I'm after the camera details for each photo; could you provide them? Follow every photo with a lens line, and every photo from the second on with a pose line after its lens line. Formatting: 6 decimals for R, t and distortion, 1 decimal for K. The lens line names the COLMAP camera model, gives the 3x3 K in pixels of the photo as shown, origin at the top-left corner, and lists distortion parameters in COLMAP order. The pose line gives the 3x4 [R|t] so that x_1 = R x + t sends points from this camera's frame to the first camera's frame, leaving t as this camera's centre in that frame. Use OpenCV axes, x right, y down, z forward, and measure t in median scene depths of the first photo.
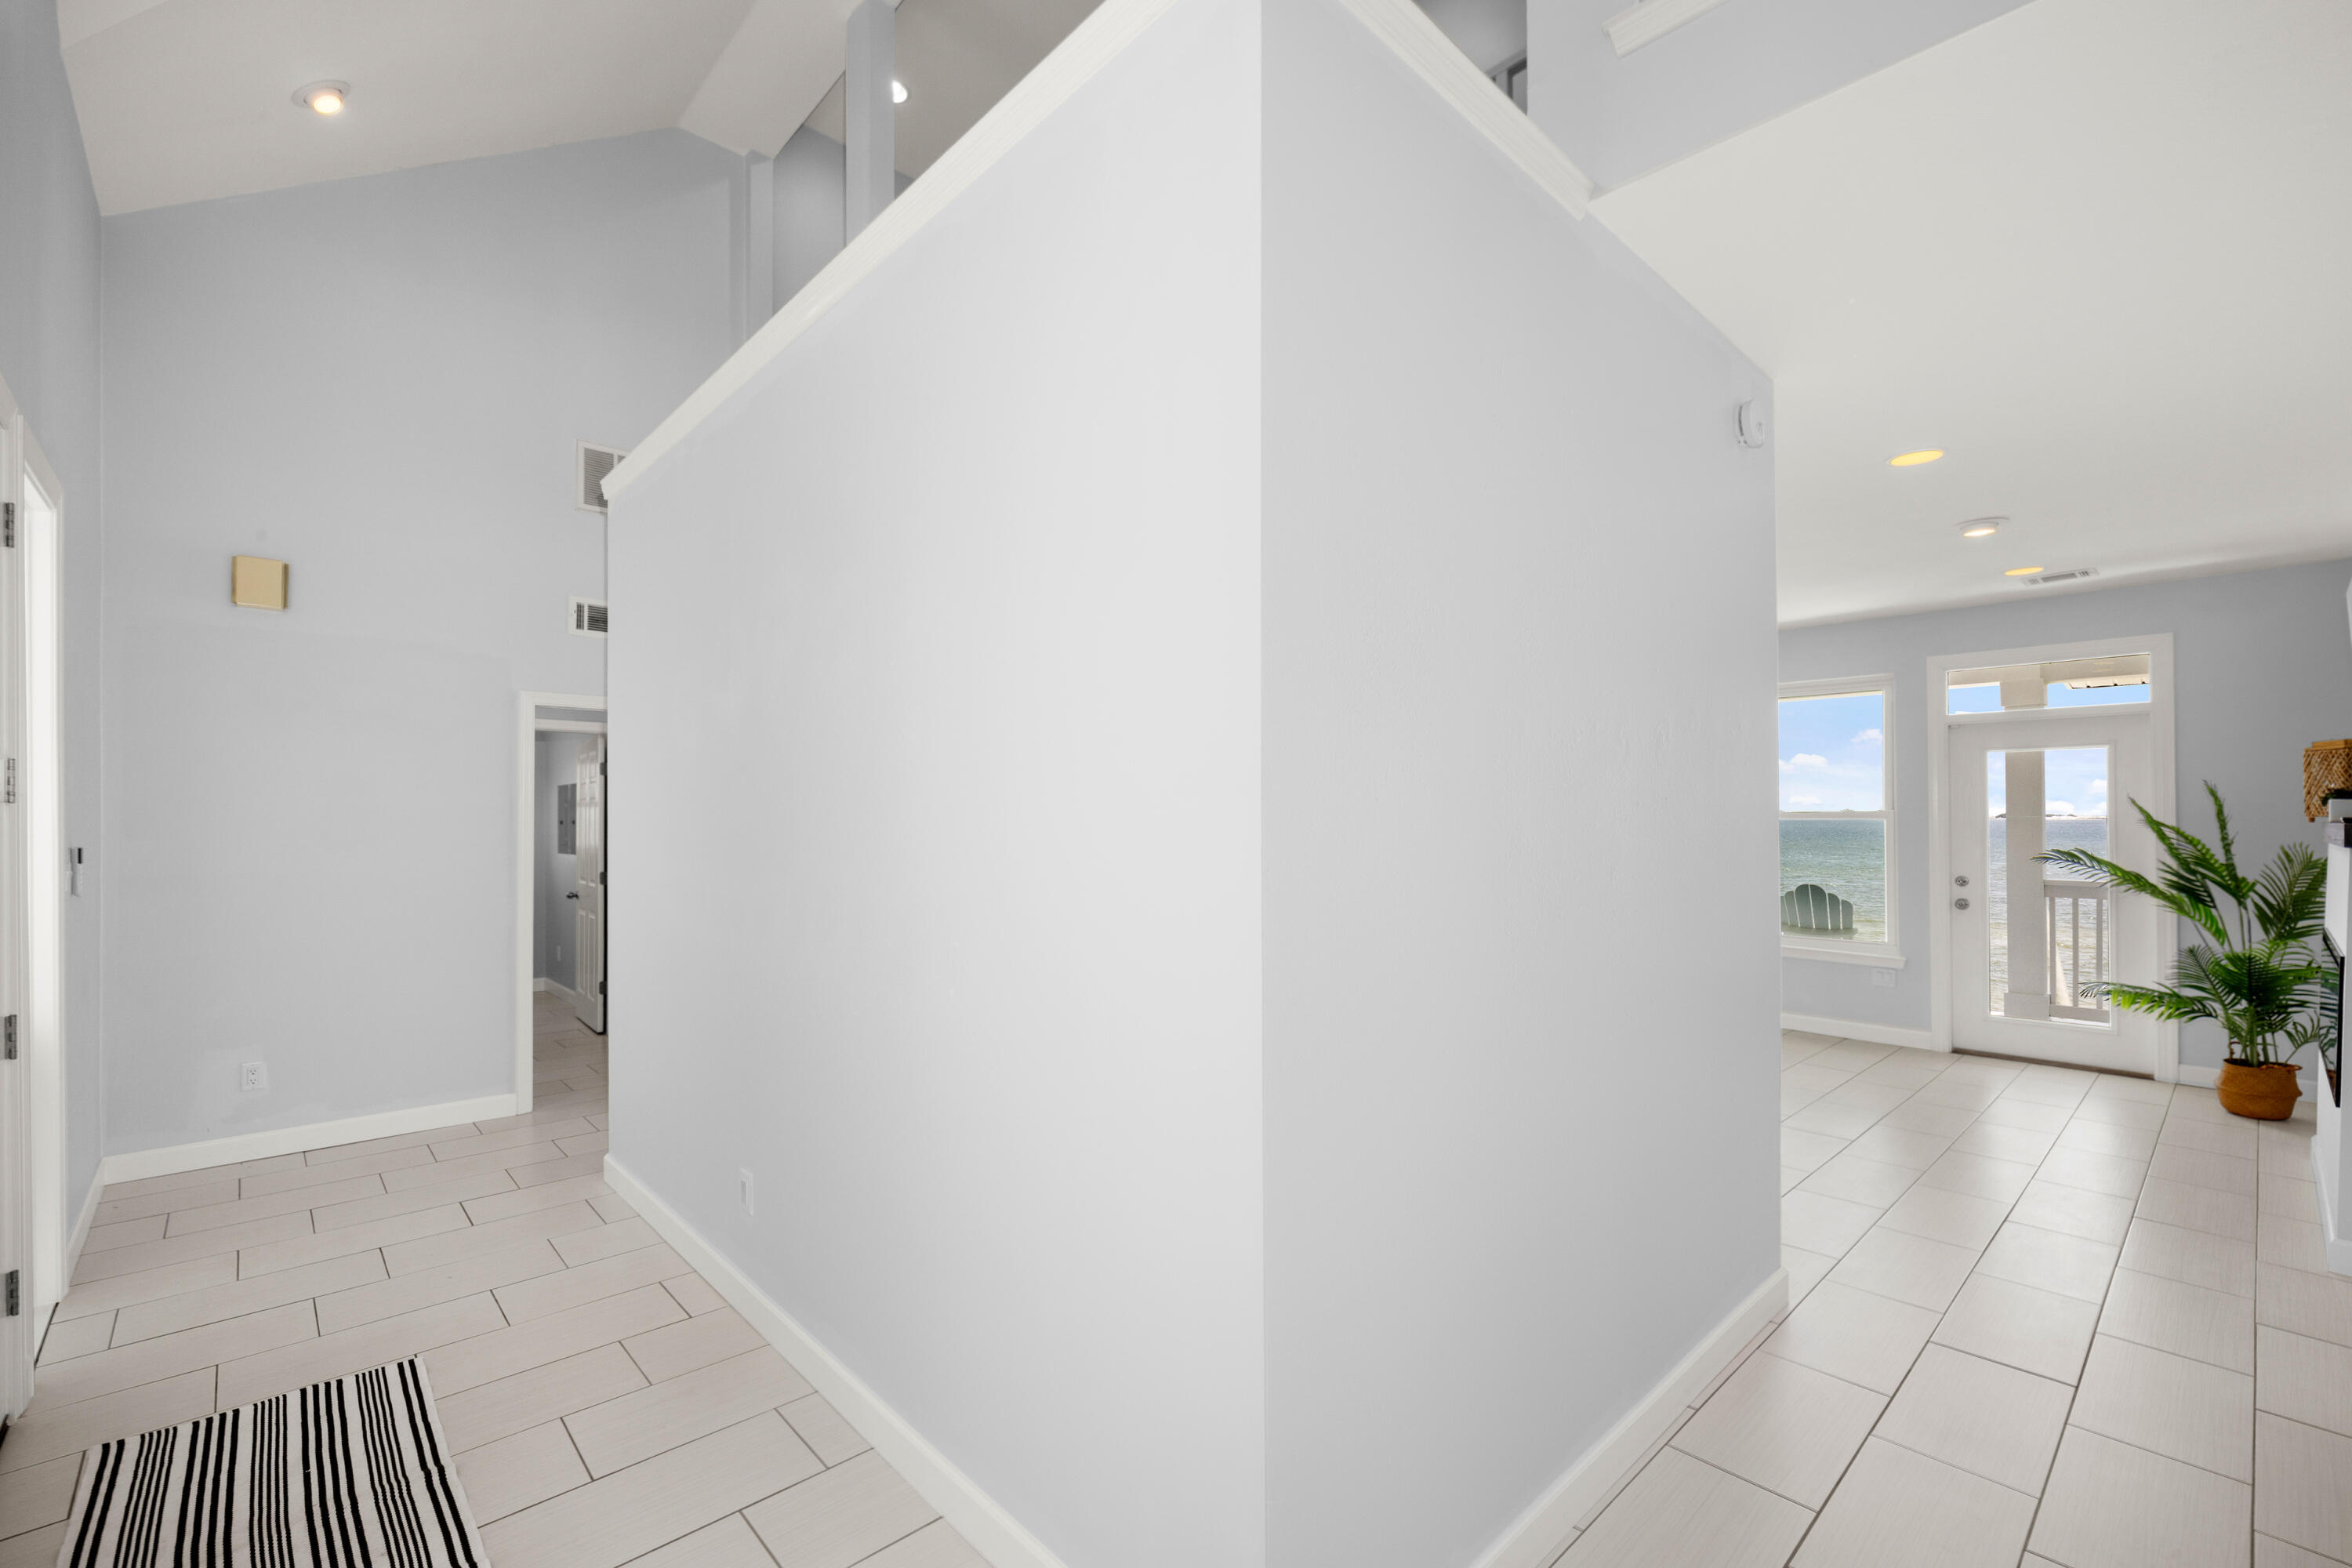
lens RADIAL K [[1054.9, 0, 1171.9], [0, 1054.9, 801.0], [0, 0, 1]] dist [0.022320, -0.000564]
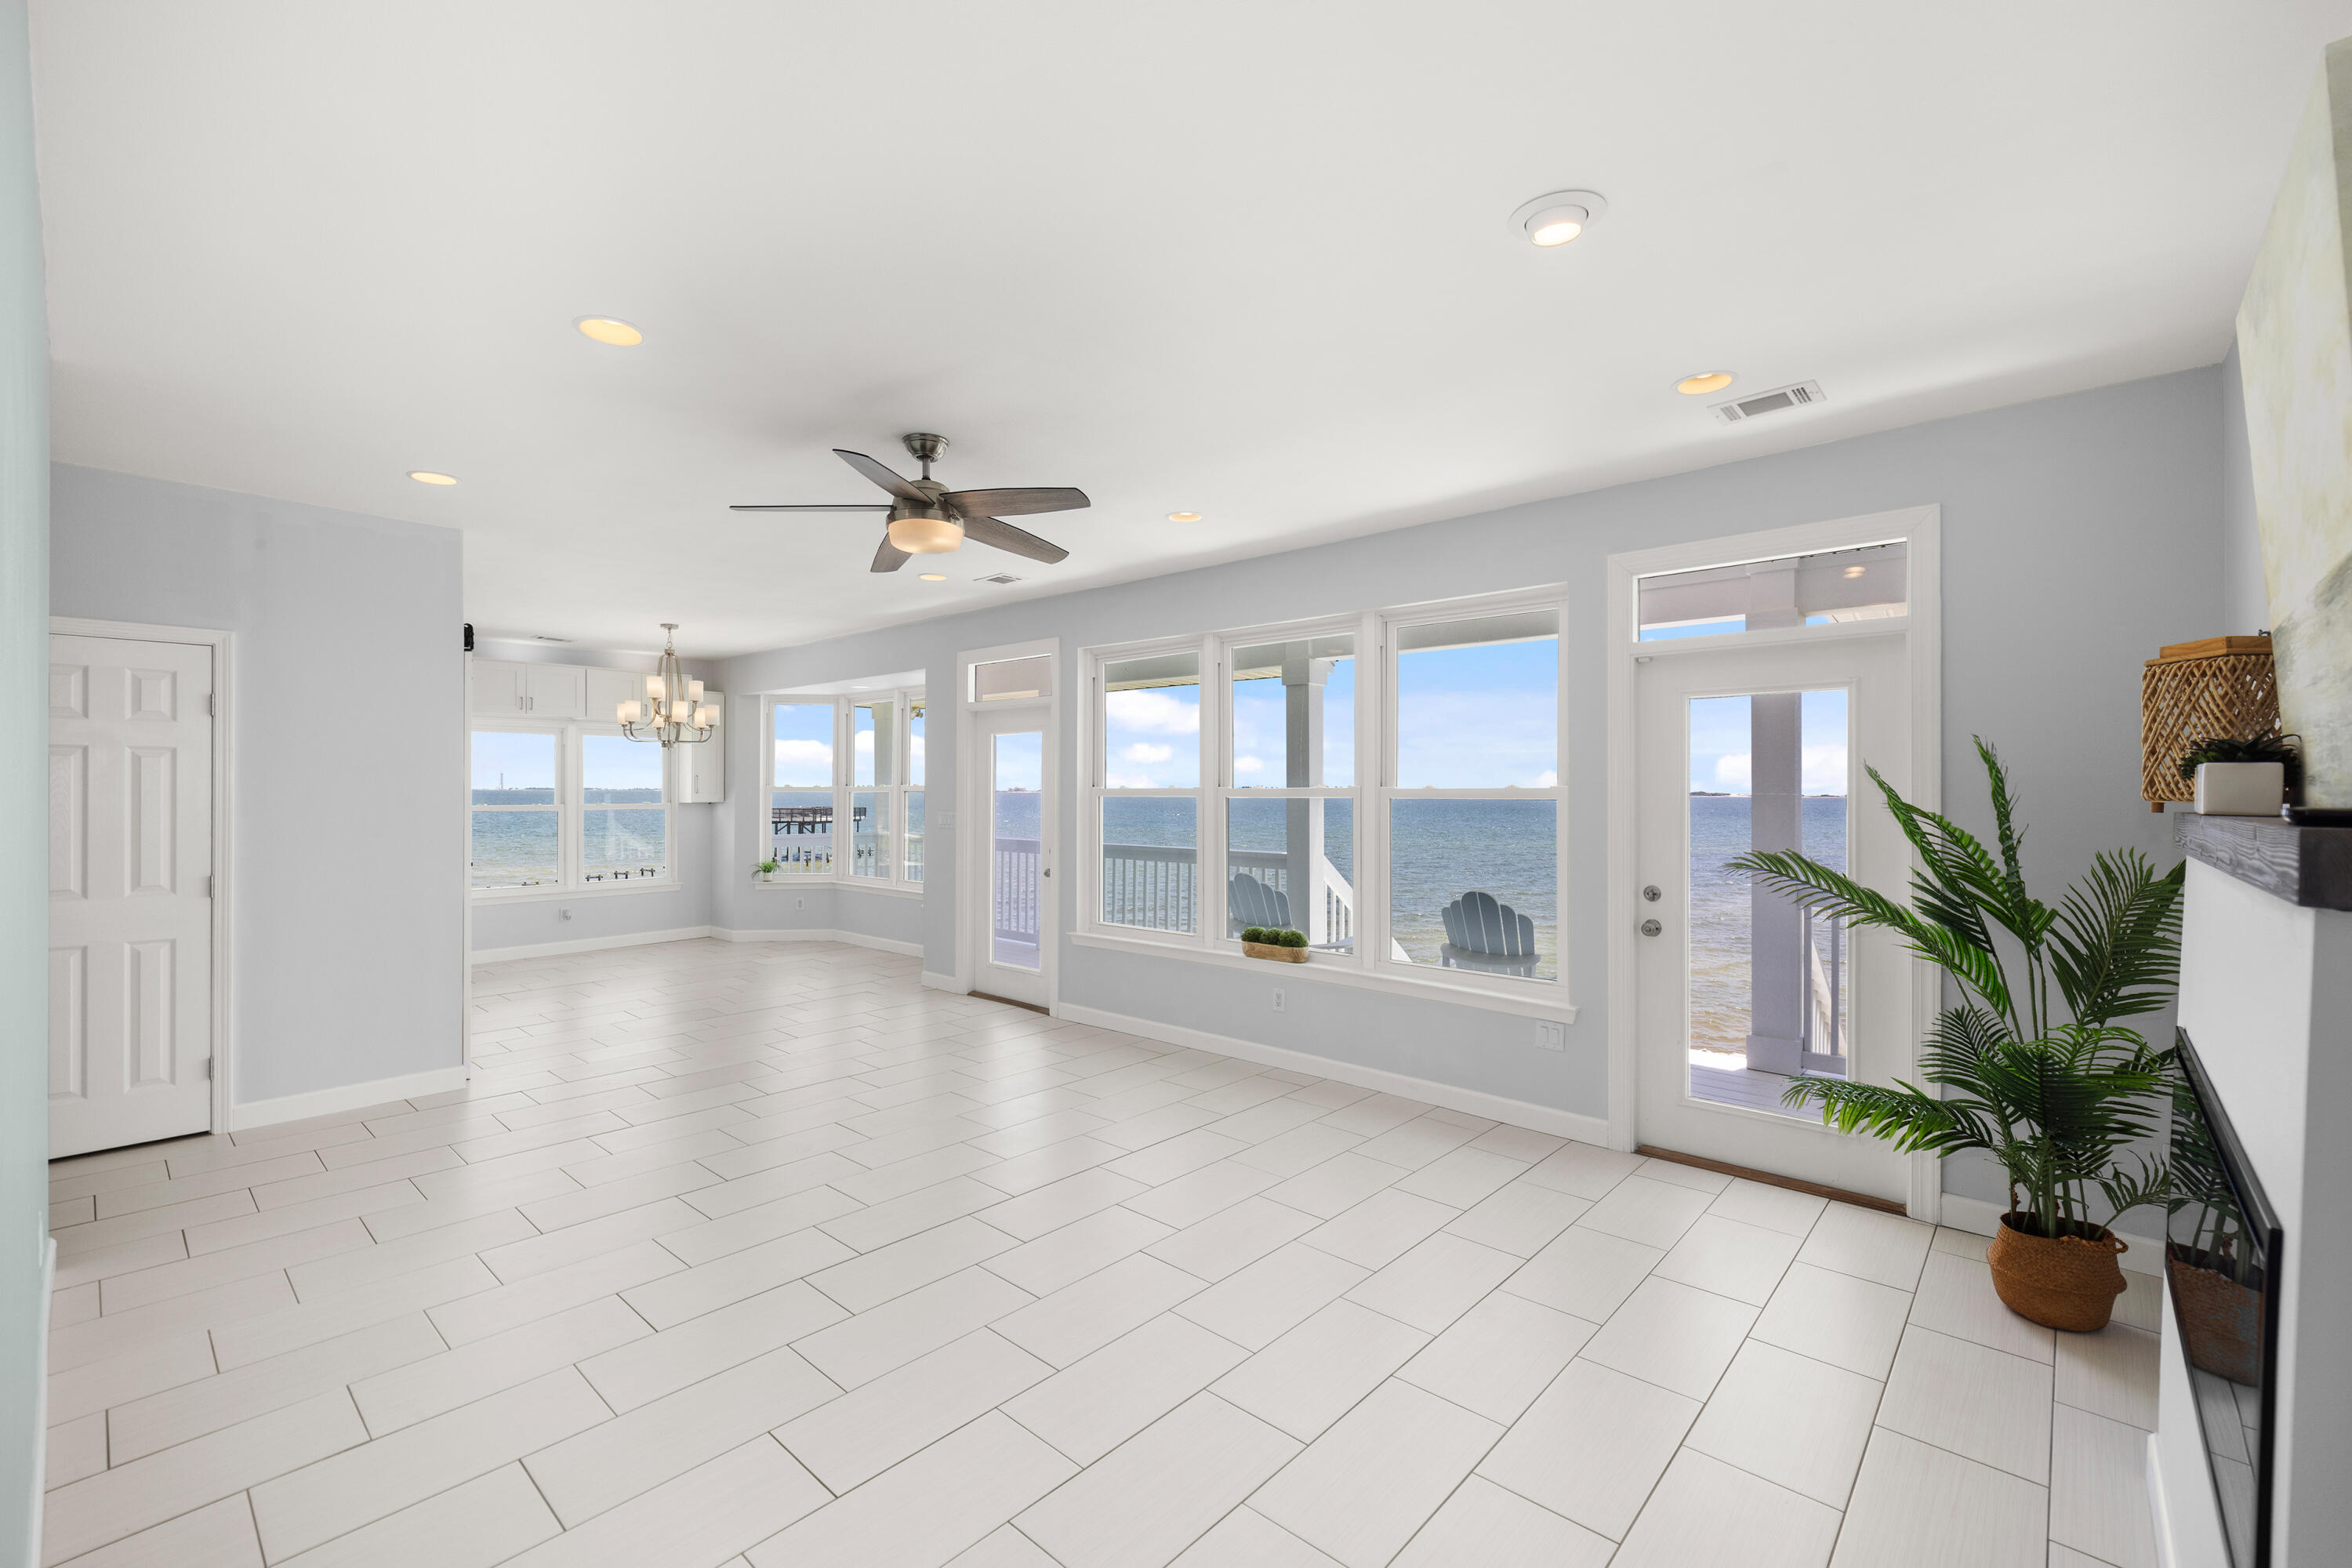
lens RADIAL K [[1009.0, 0, 1176.0], [0, 1009.0, 784.0], [0, 0, 1]] dist [0.012896, 0.000170]
pose [[0.997493, 0.003433, 0.070680, 0.486518], [-0.003912, 0.999970, 0.006643, 0.004671], [-0.070655, -0.006903, 0.997477, 0.479293]]
